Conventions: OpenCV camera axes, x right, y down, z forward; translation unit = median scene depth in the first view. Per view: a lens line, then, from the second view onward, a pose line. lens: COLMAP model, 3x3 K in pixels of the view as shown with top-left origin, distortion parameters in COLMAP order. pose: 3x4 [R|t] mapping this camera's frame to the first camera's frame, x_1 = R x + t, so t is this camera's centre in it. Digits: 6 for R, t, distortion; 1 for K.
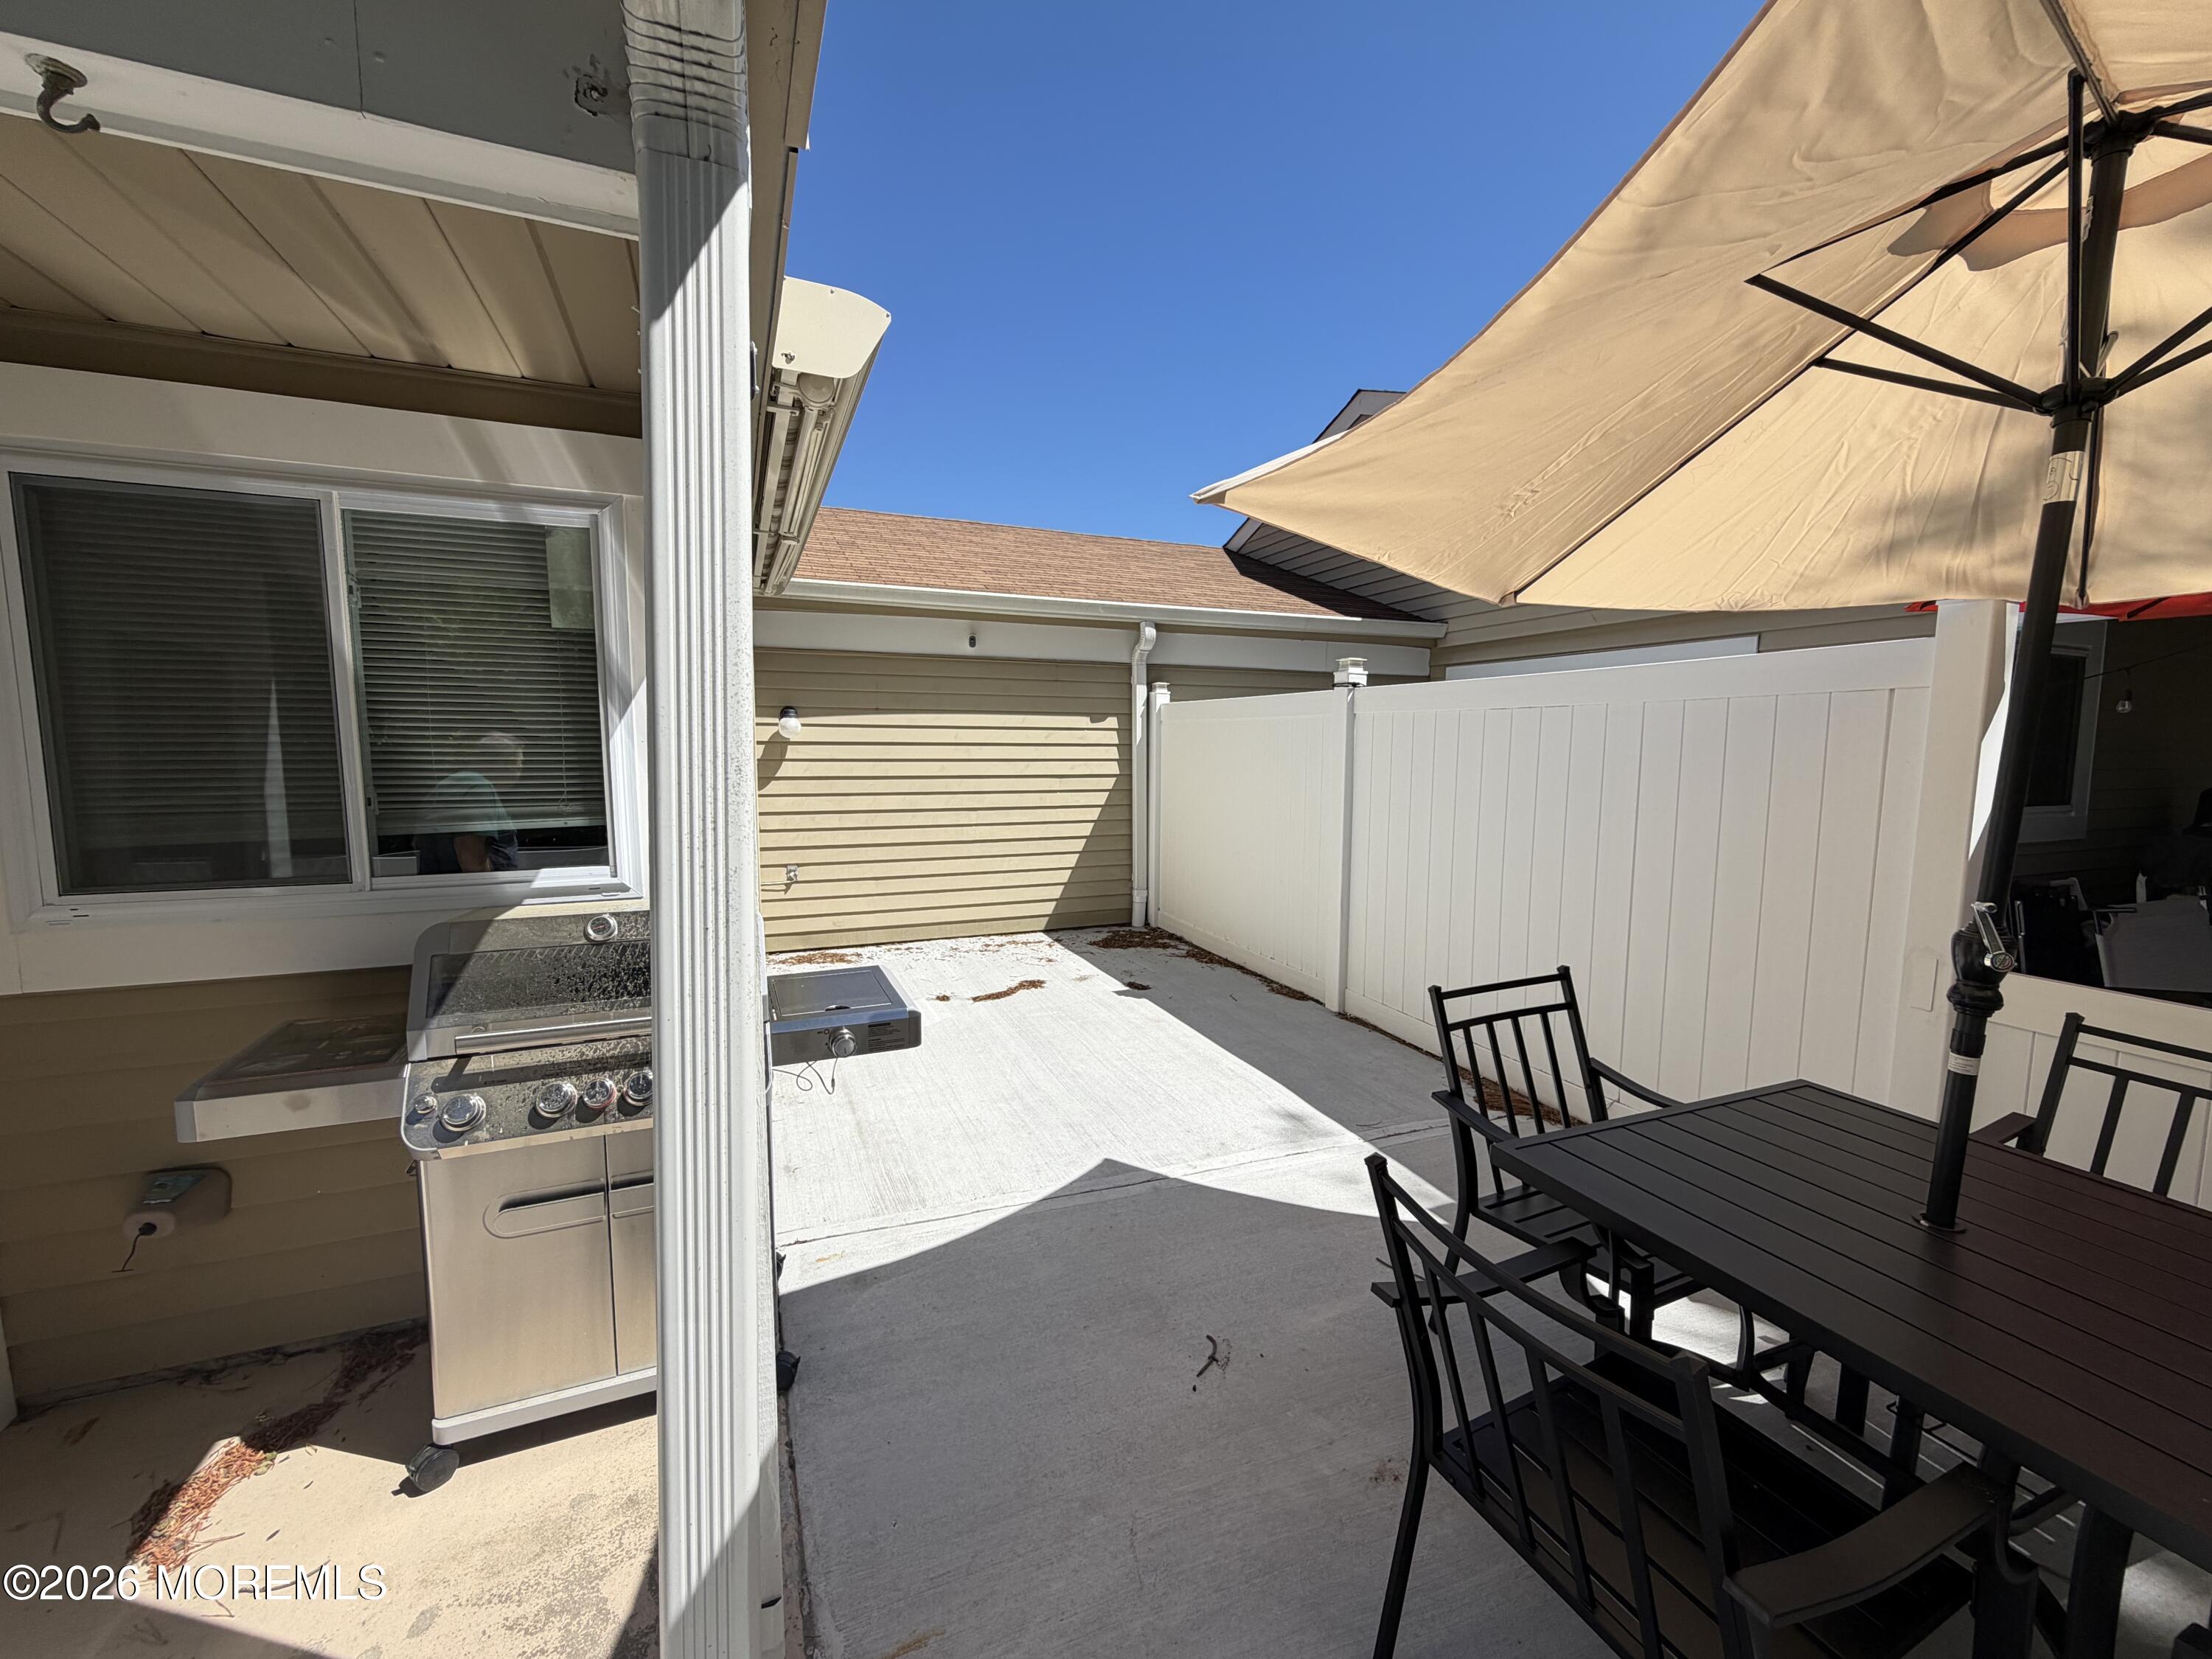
lens RADIAL K [[878.2, 0, 1101.7], [0, 878.2, 826.8], [0, 0, 1]] dist [-0.000643, 0.000392]
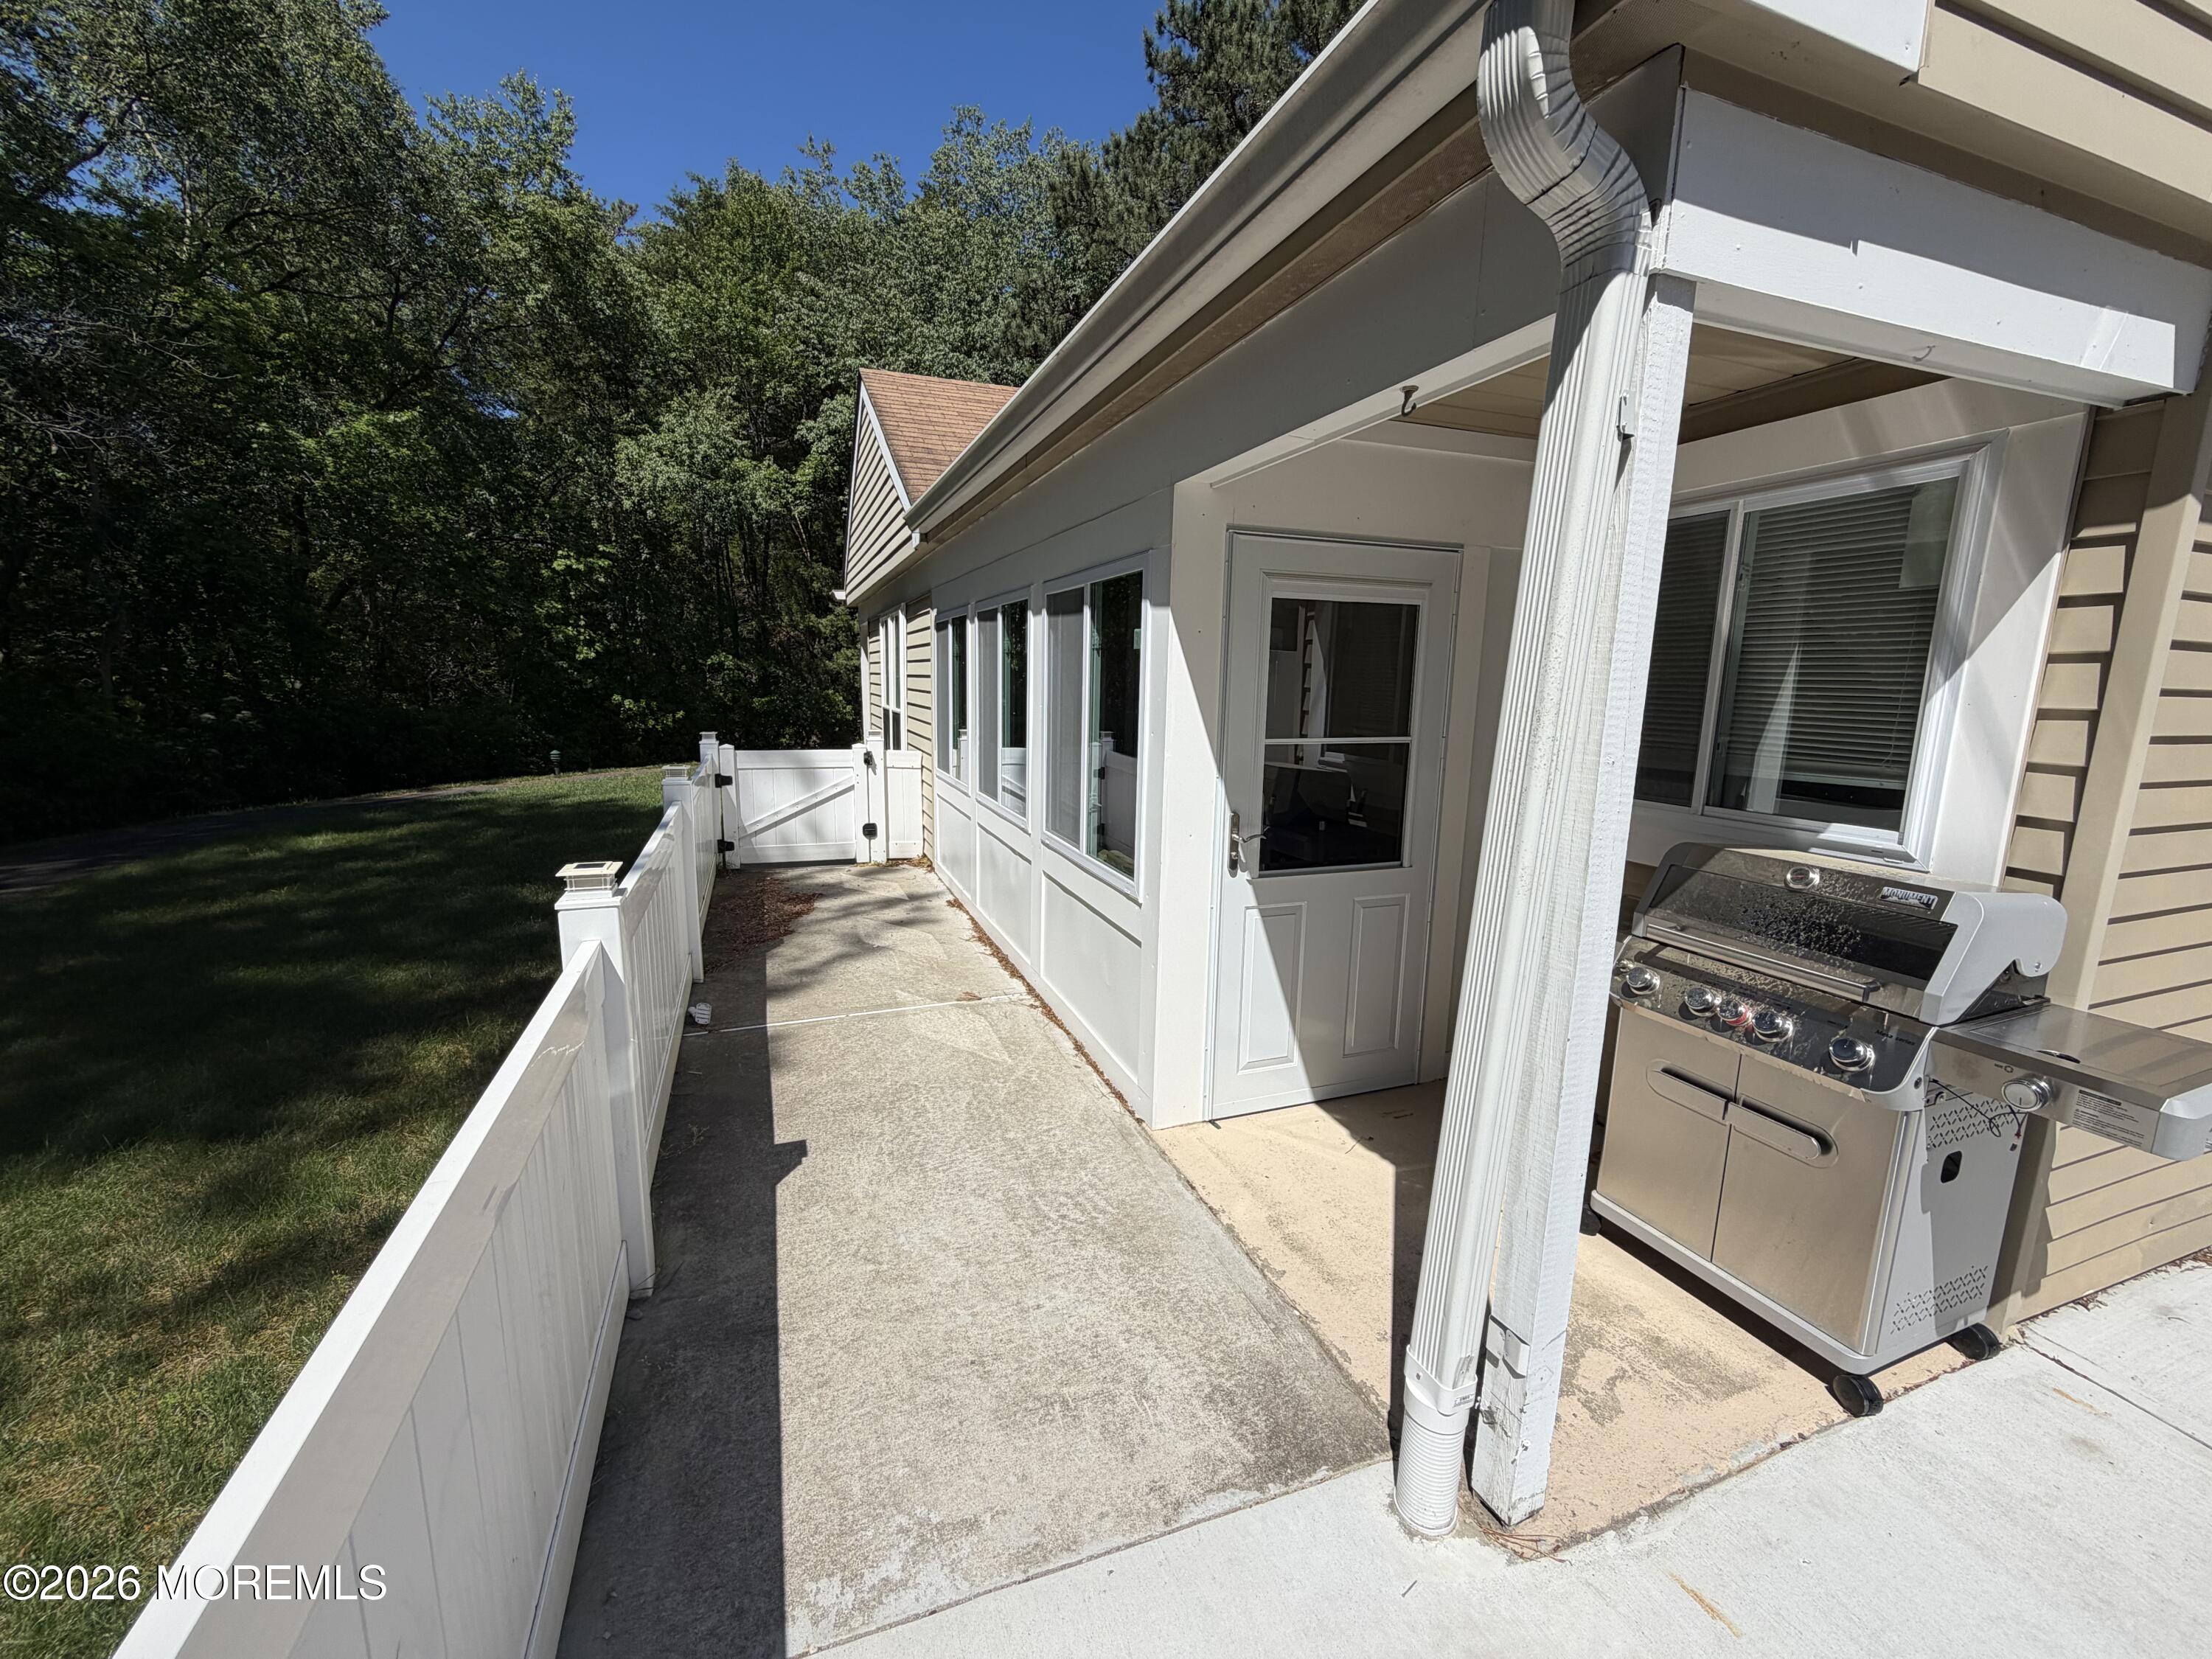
lens RADIAL K [[878.2, 0, 1101.7], [0, 878.2, 826.8], [0, 0, 1]] dist [-0.000643, 0.000392]
pose [[-0.035708, 0.163128, -0.985959, 0.498371], [-0.117825, 0.979020, 0.166247, -0.022329], [0.992392, 0.122107, -0.015738, 0.165145]]
